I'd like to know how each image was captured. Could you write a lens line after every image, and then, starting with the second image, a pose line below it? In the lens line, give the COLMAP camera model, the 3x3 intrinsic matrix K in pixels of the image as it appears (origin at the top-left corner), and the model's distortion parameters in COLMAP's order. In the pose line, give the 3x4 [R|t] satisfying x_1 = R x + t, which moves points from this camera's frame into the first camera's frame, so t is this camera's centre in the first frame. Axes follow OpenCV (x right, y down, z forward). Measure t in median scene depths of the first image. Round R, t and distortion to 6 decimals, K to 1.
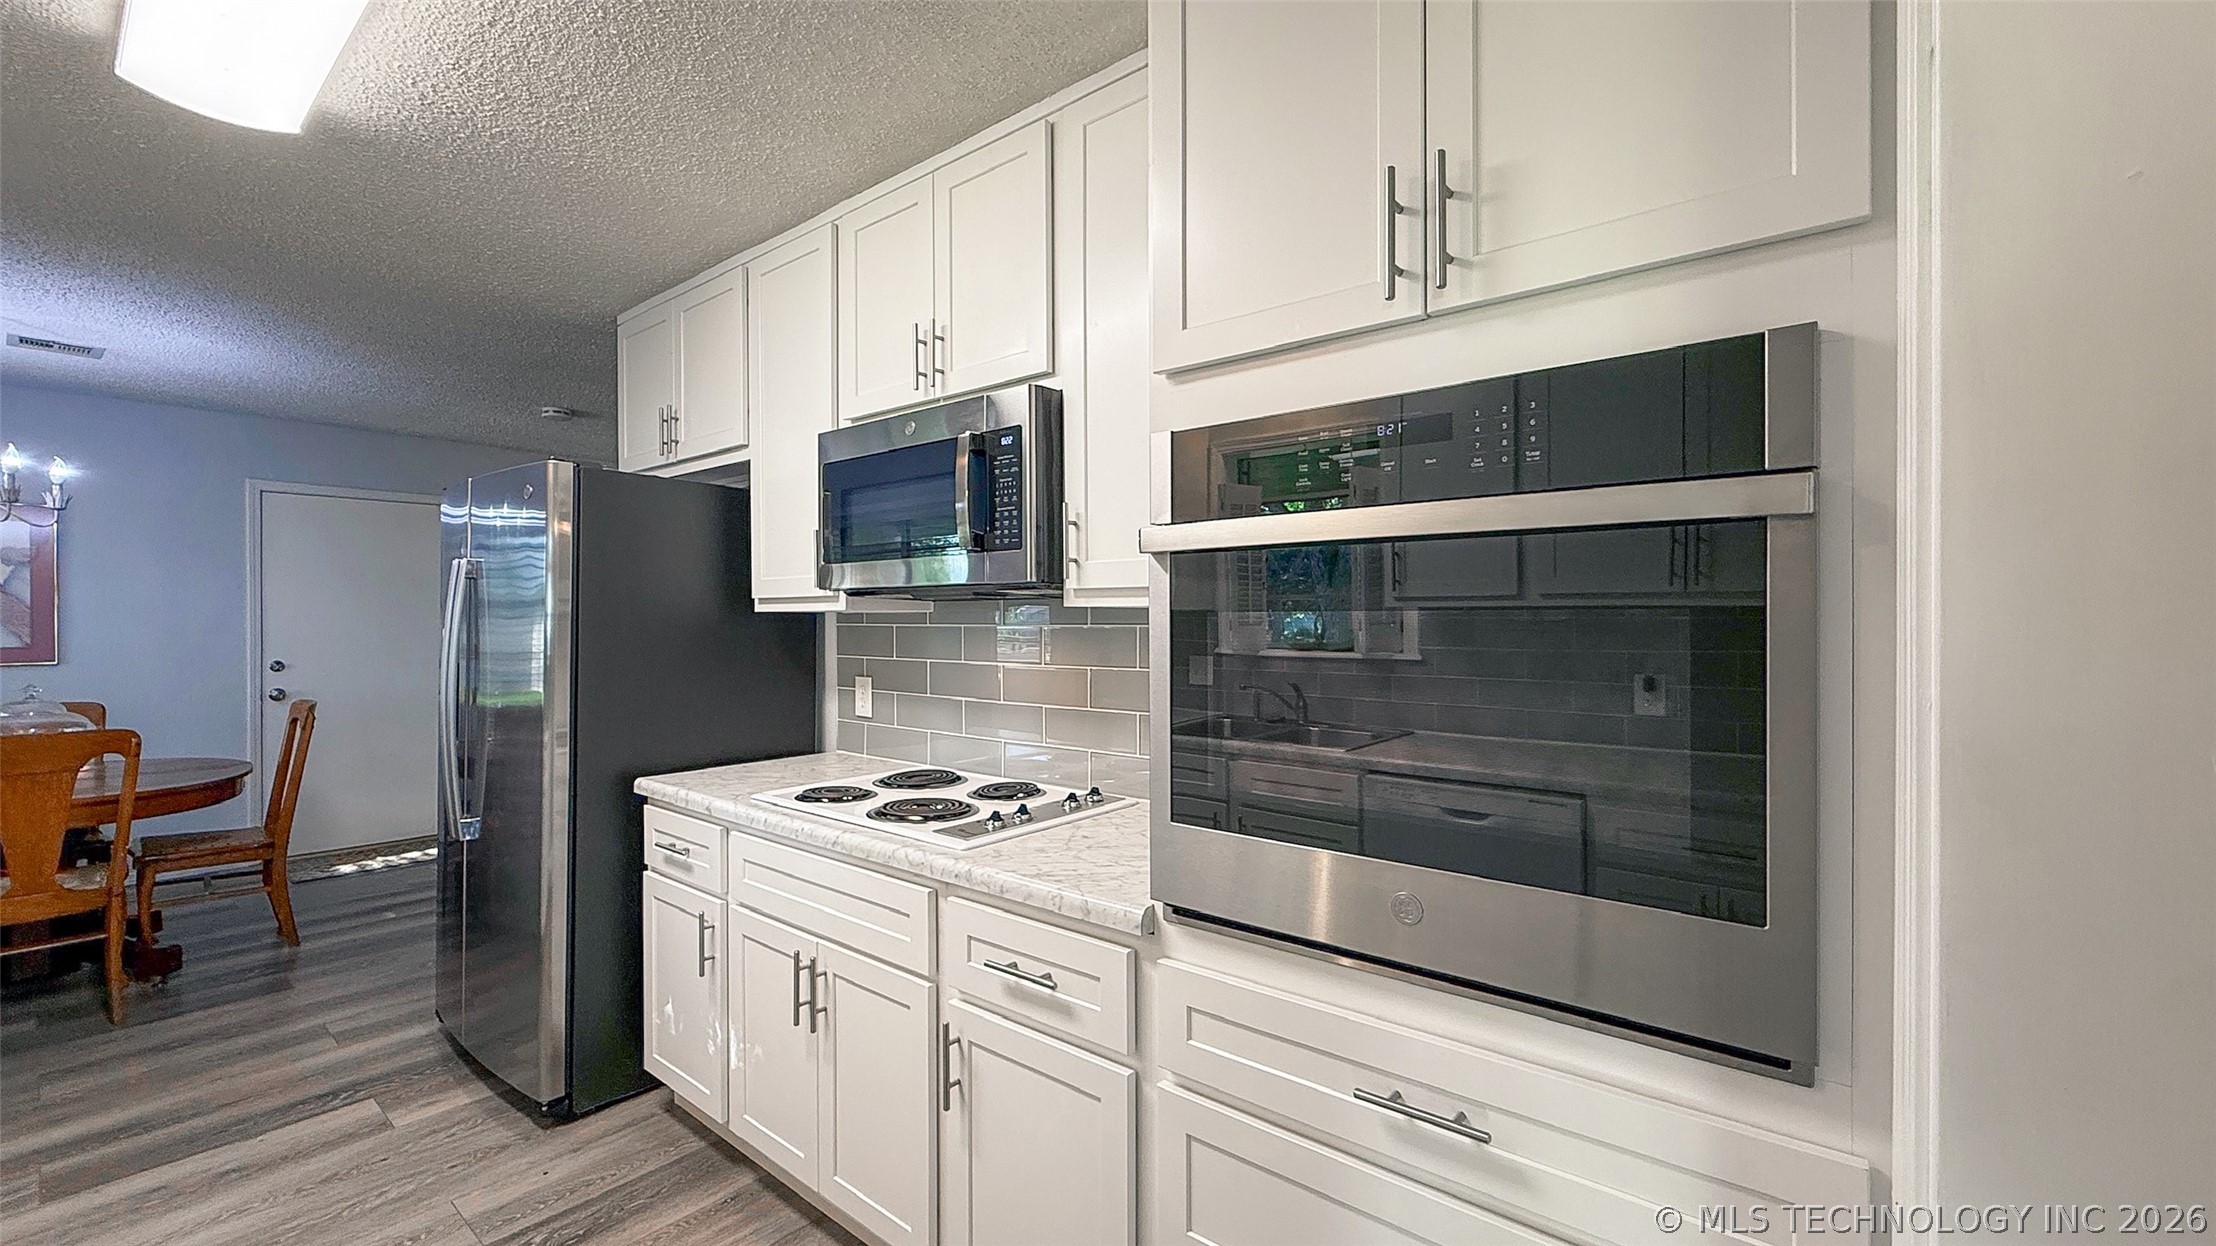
lens RADIAL K [[887.4, 0, 1100.1], [0, 887.4, 623.7], [0, 0, 1]] dist [0.001089, 0.000203]
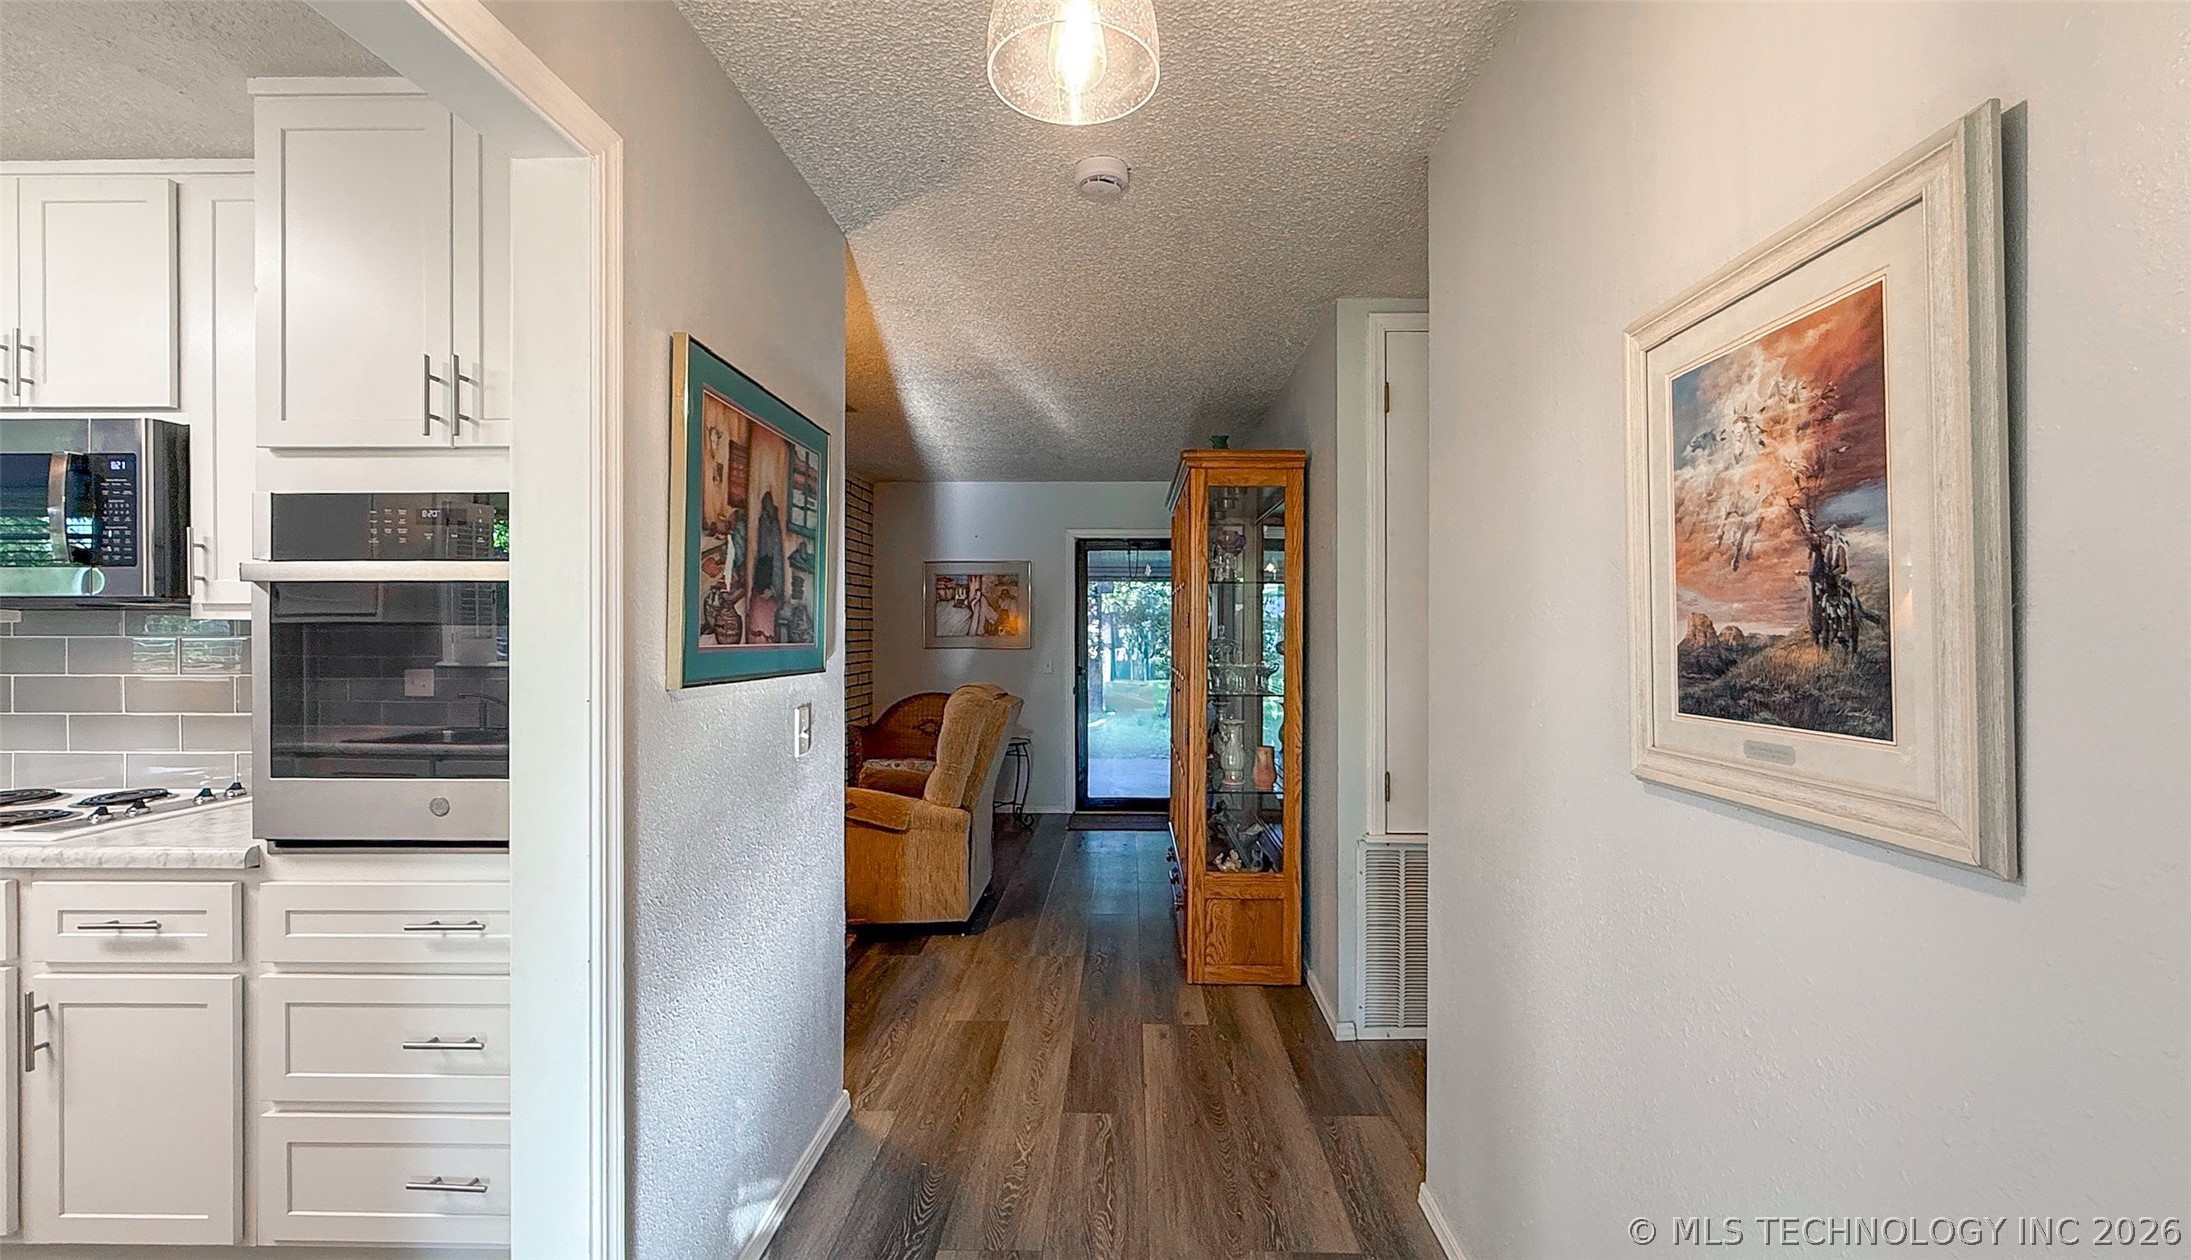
lens RADIAL K [[931.9, 0, 1095.8], [0, 931.9, 636.9], [0, 0, 1]] dist [-0.000162, 0.000317]
pose [[0.788345, 0.001180, 0.615233, 0.121743], [0.000788, 0.999995, -0.002928, 0.006991], [-0.615233, 0.002794, 0.788340, -0.563988]]
